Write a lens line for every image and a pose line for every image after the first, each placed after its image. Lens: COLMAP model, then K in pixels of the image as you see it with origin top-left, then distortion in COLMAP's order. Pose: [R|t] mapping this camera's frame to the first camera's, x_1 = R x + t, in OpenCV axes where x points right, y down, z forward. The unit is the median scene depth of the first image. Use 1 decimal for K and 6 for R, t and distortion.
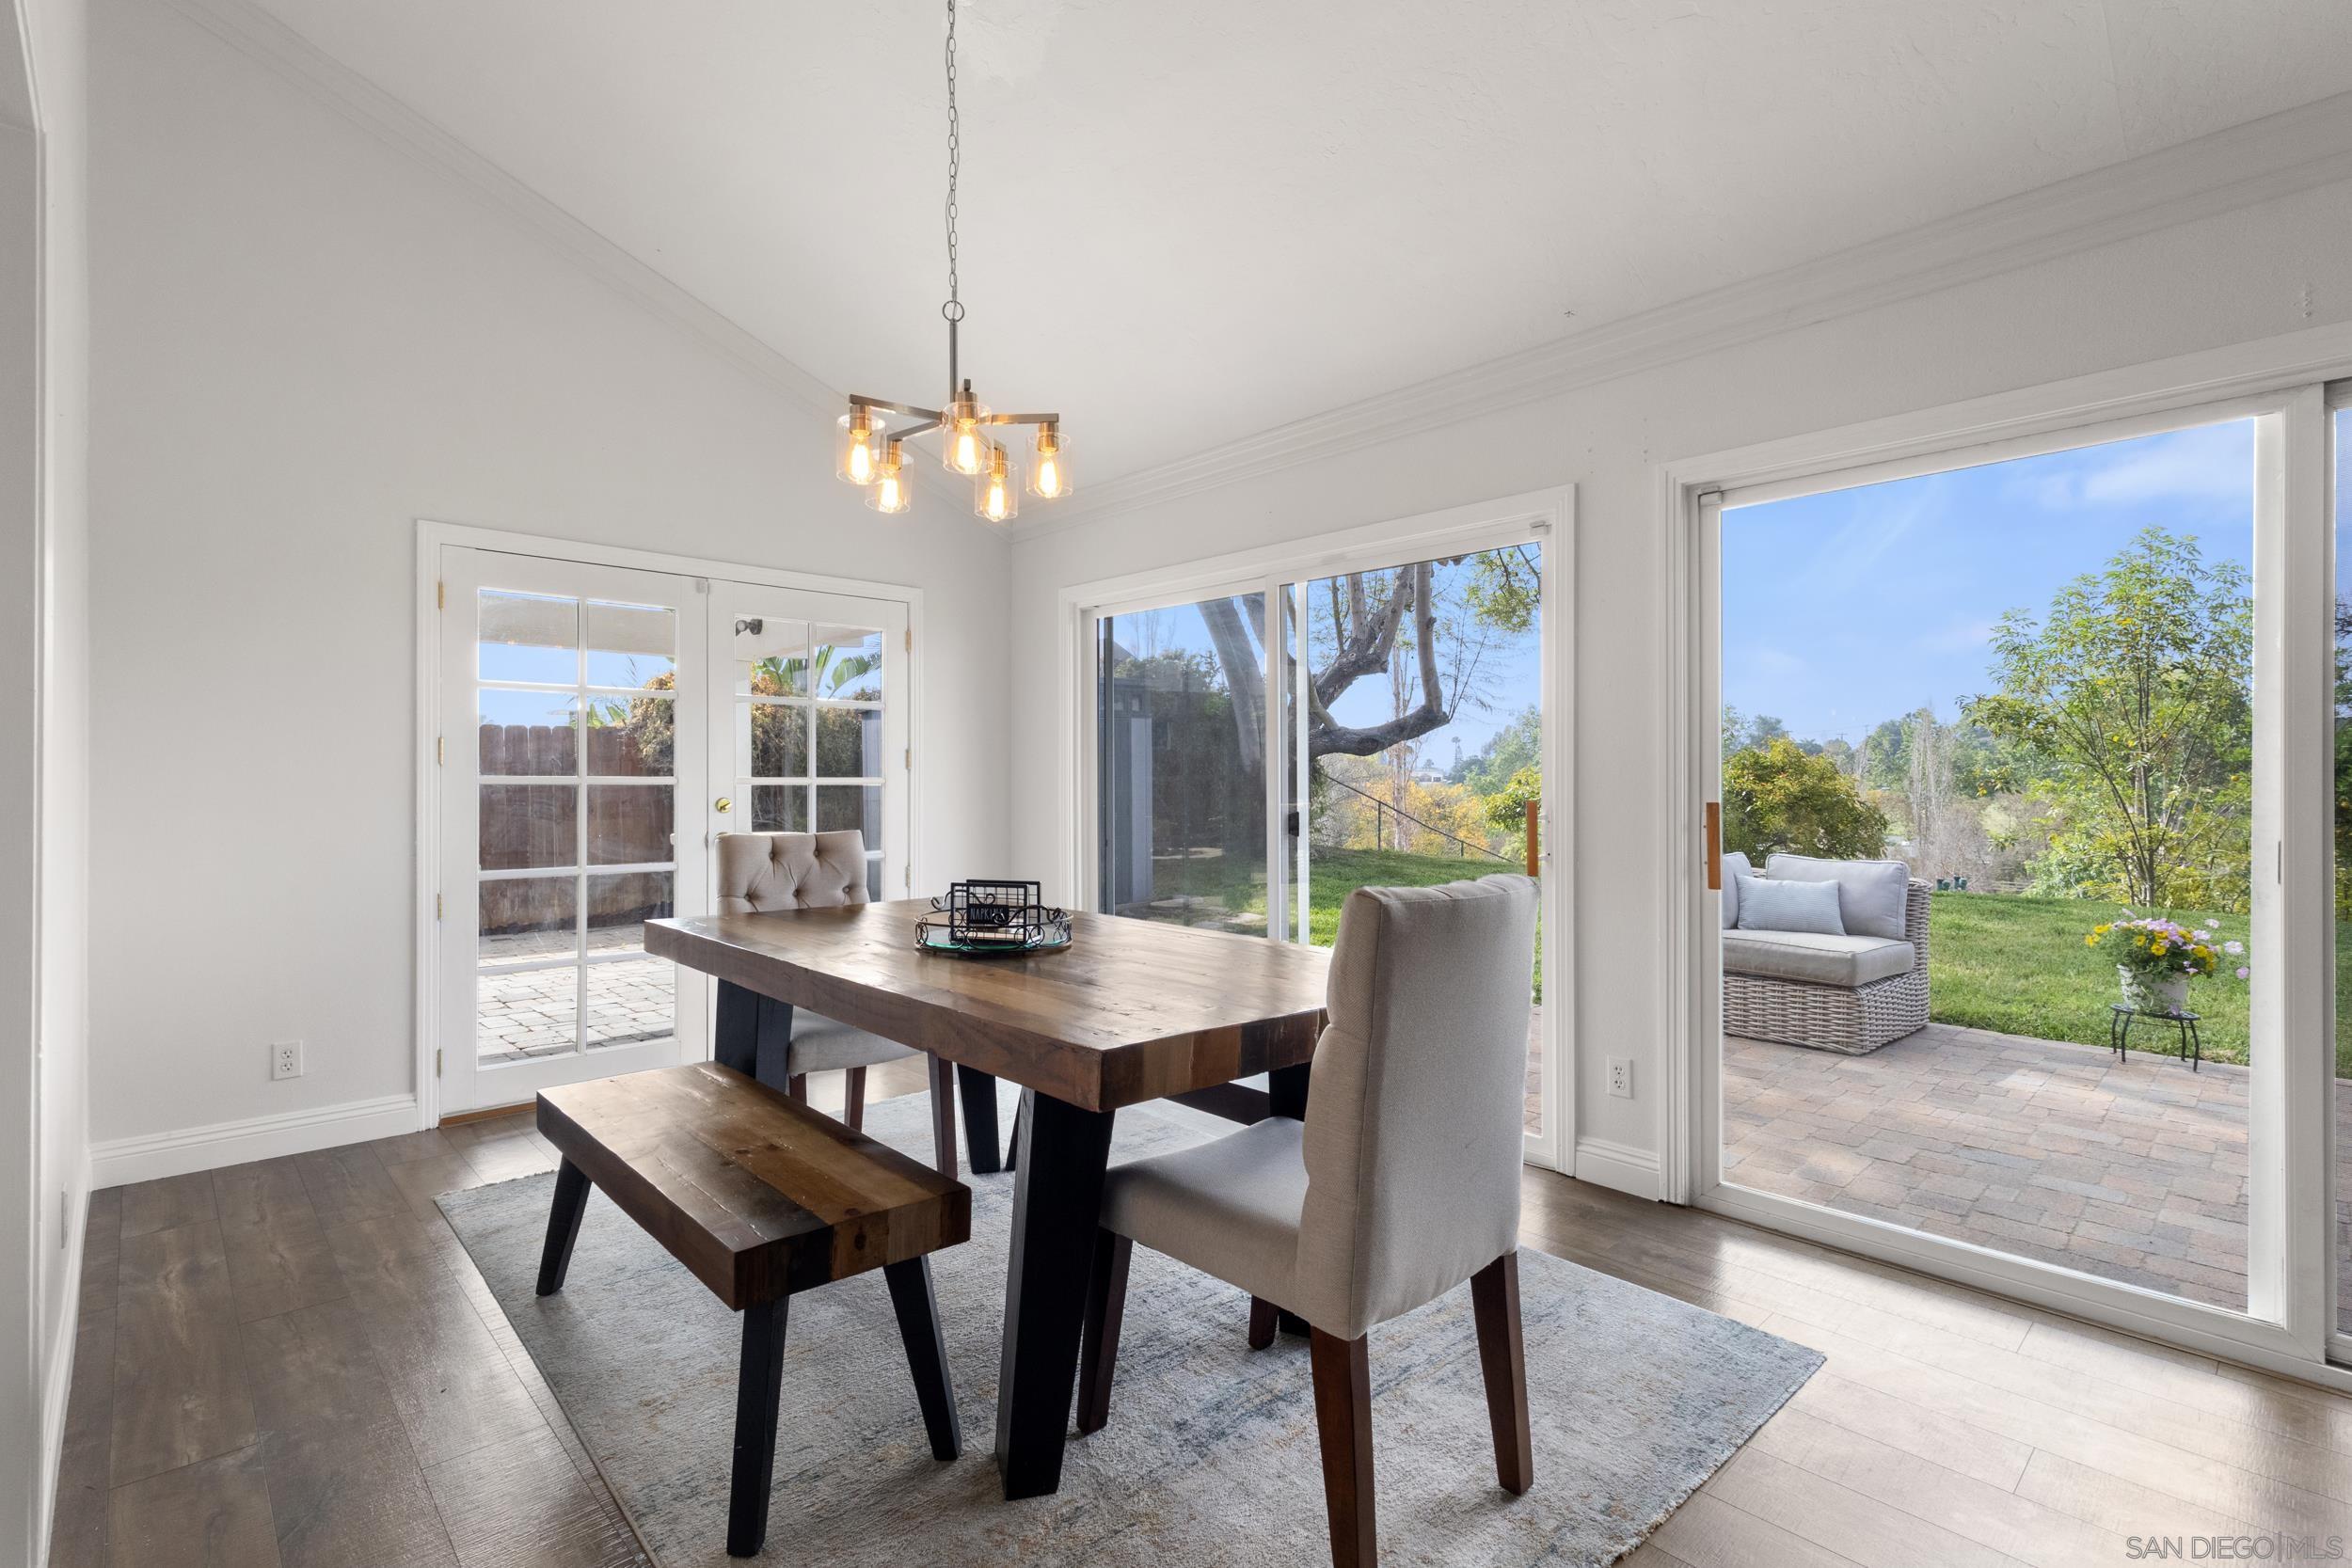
lens RADIAL K [[1089.6, 0, 1178.6], [0, 1089.6, 786.4], [0, 0, 1]] dist [0.002720, 0.002243]
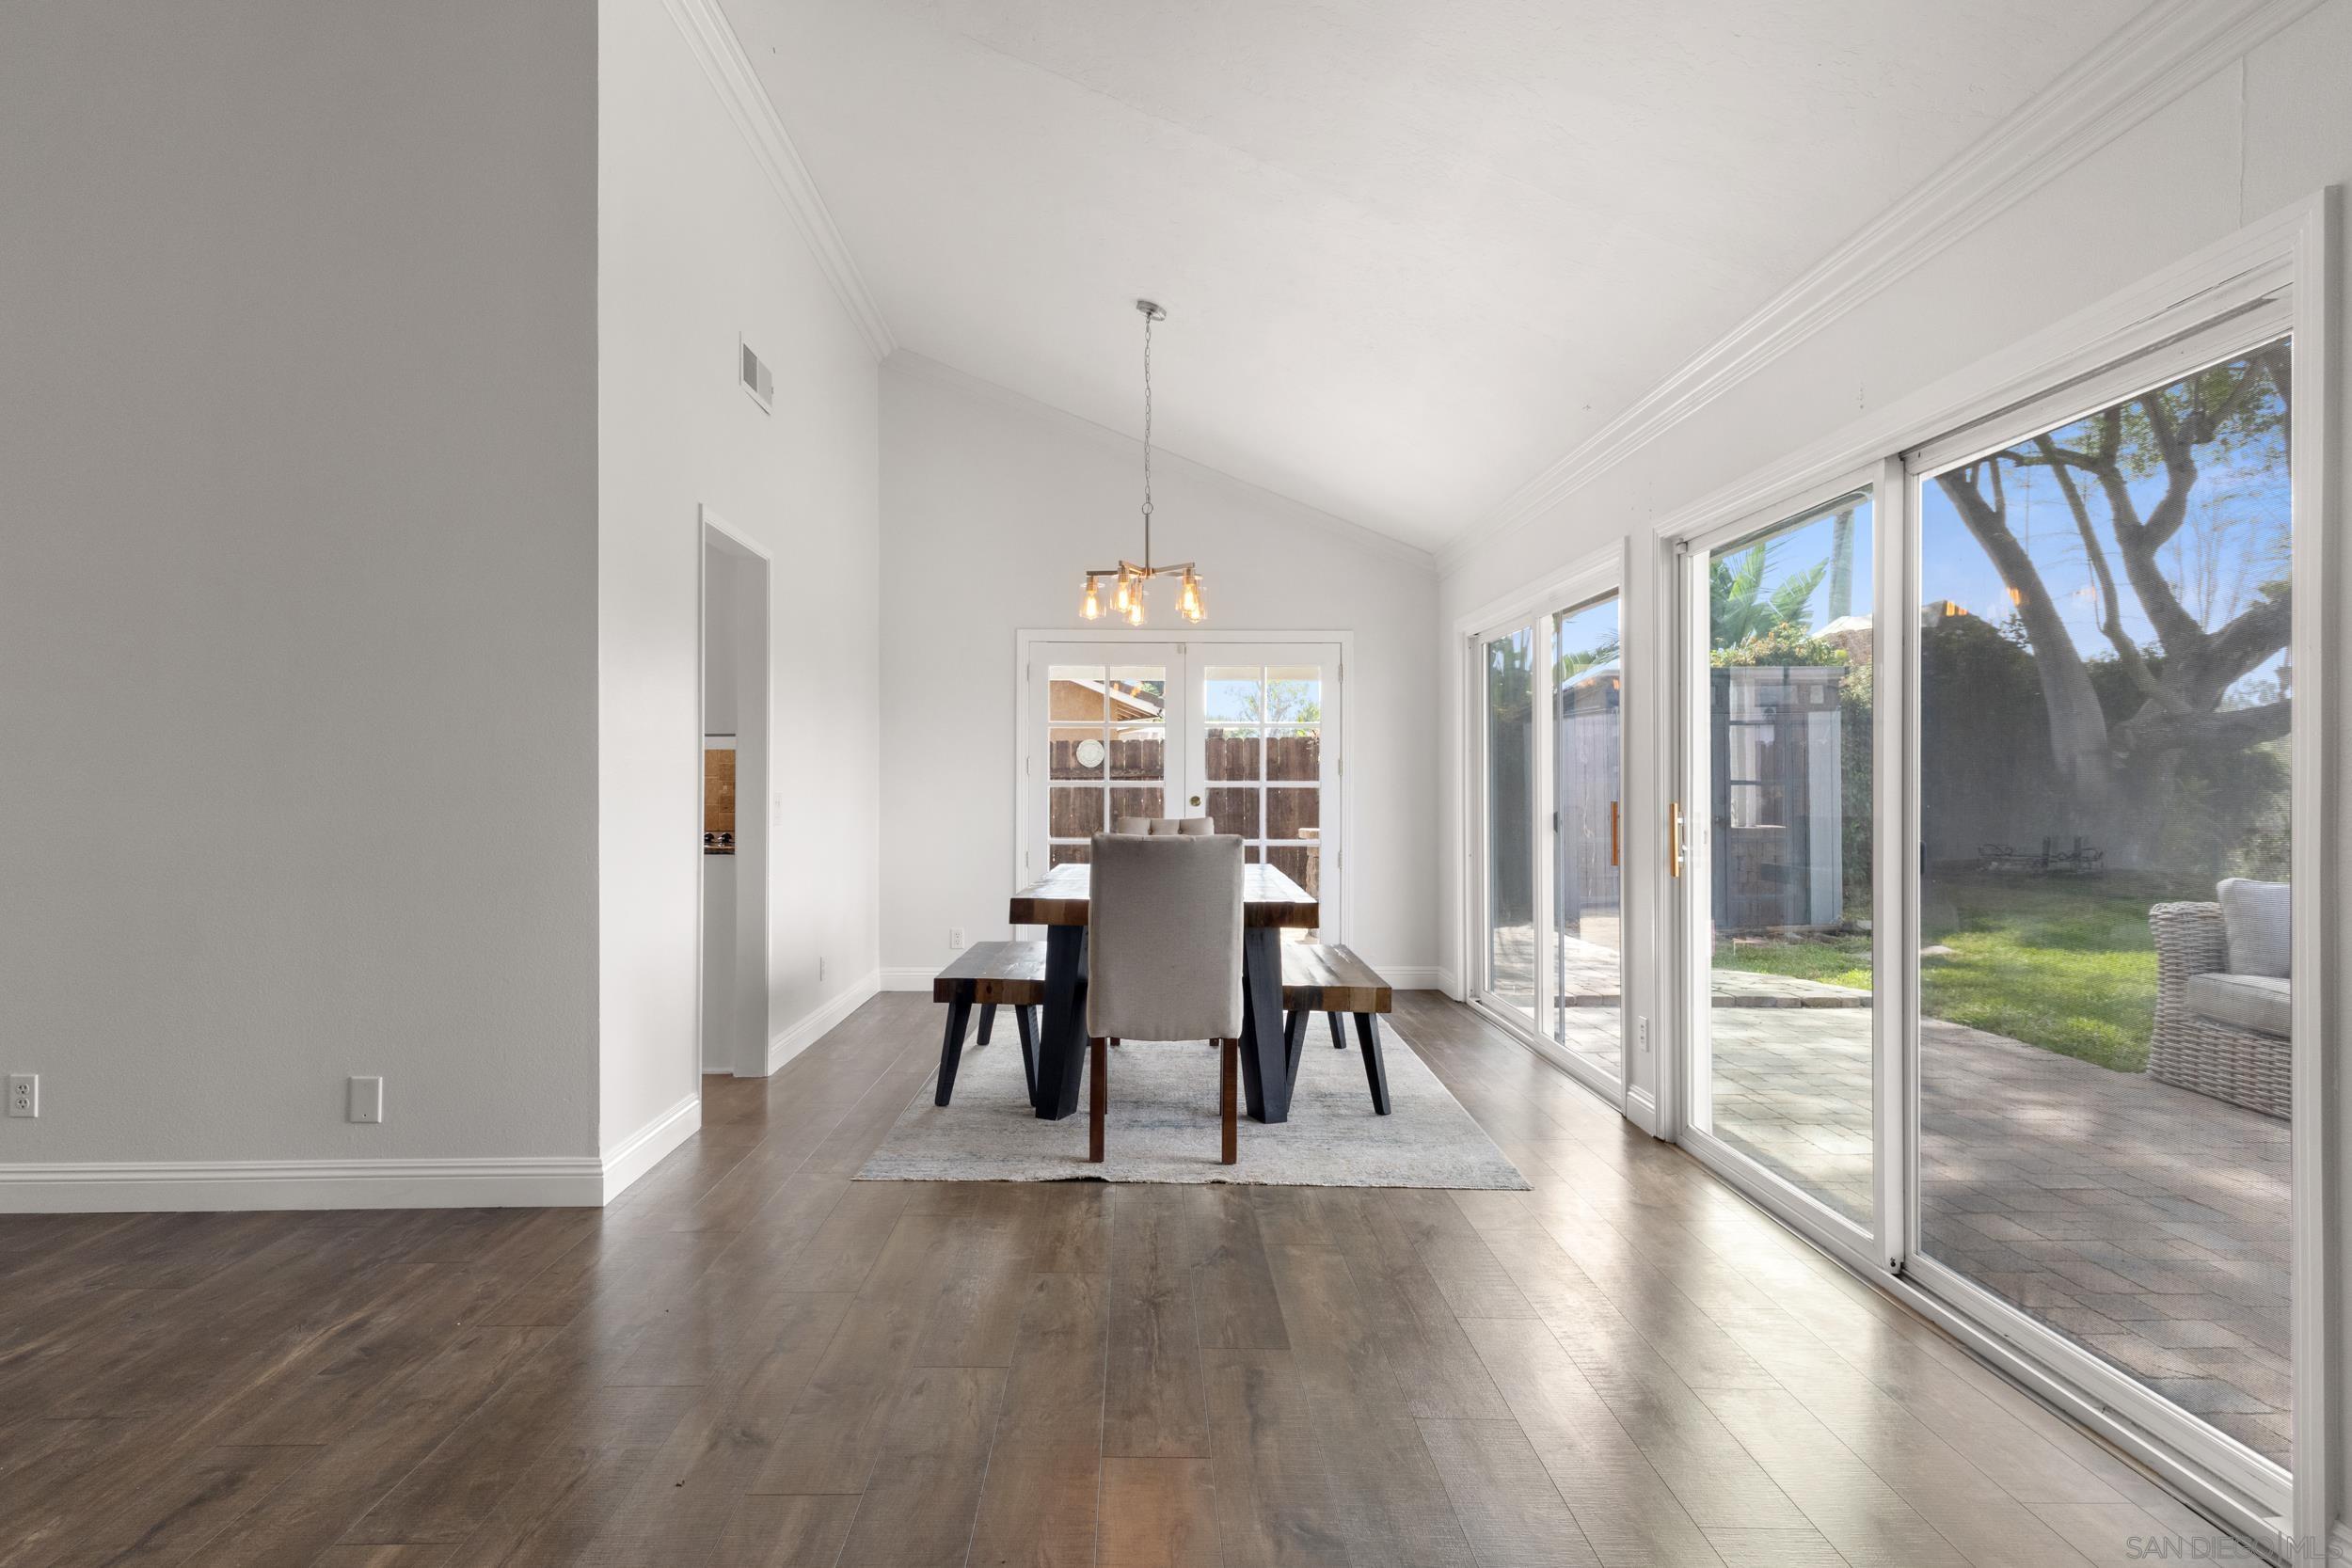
lens RADIAL K [[1320.6, 0, 1159.3], [0, 1320.6, 781.6], [0, 0, 1]] dist [0.005130, 0.001306]
pose [[0.741747, 0.000862, -0.670679, 1.019150], [-0.006515, 0.999961, -0.005921, 0.003257], [0.670648, 0.008761, 0.741724, -0.443580]]
